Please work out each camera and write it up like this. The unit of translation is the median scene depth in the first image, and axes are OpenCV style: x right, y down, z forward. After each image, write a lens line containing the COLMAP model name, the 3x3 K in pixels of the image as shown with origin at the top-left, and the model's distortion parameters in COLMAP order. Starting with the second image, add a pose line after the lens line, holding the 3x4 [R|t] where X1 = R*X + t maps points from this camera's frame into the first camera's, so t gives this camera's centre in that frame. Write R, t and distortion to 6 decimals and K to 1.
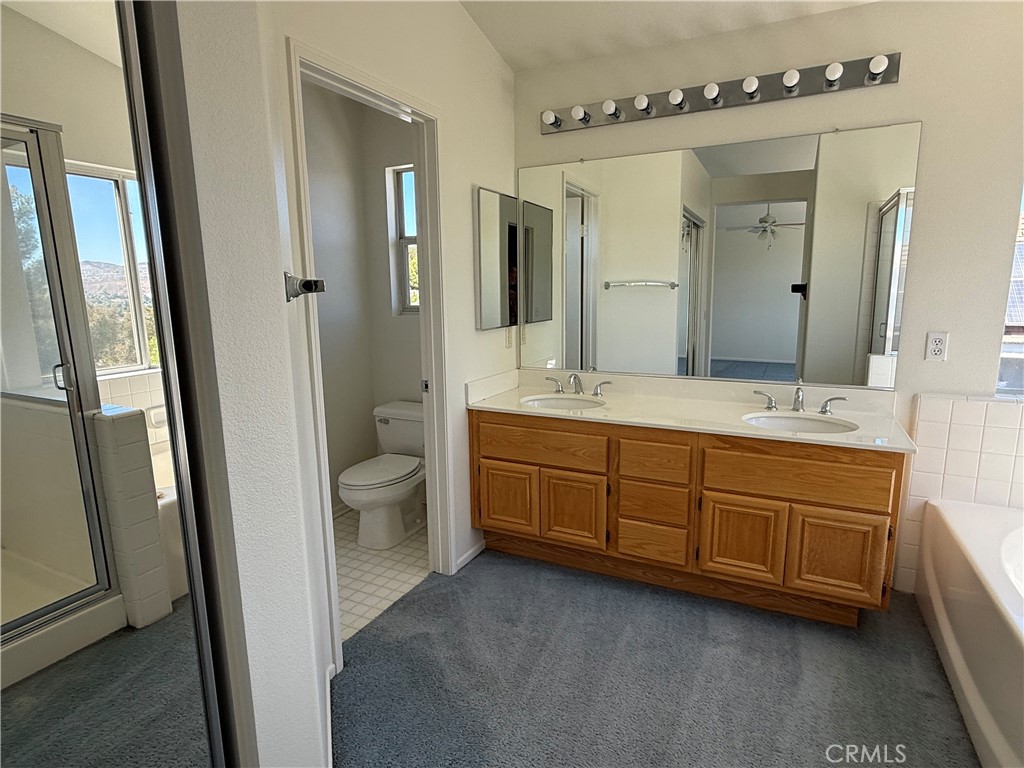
lens RADIAL K [[558.7, 0, 512.3], [0, 558.7, 383.3], [0, 0, 1]] dist [0.002702, -0.000728]
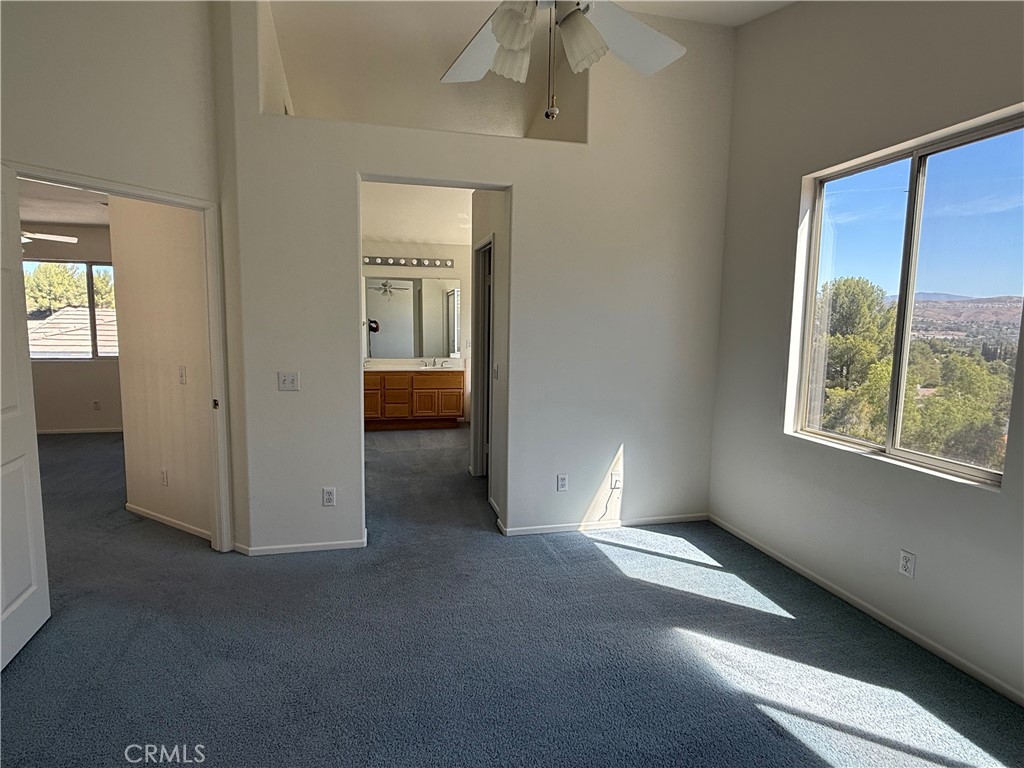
lens RADIAL K [[558.7, 0, 512.0], [0, 558.7, 383.9], [0, 0, 1]] dist [0.002702, -0.000728]
pose [[0.760293, -0.048183, 0.647791, -1.154278], [0.086559, 0.995867, -0.027520, 0.267466], [-0.643787, 0.076995, 0.761321, -1.592906]]
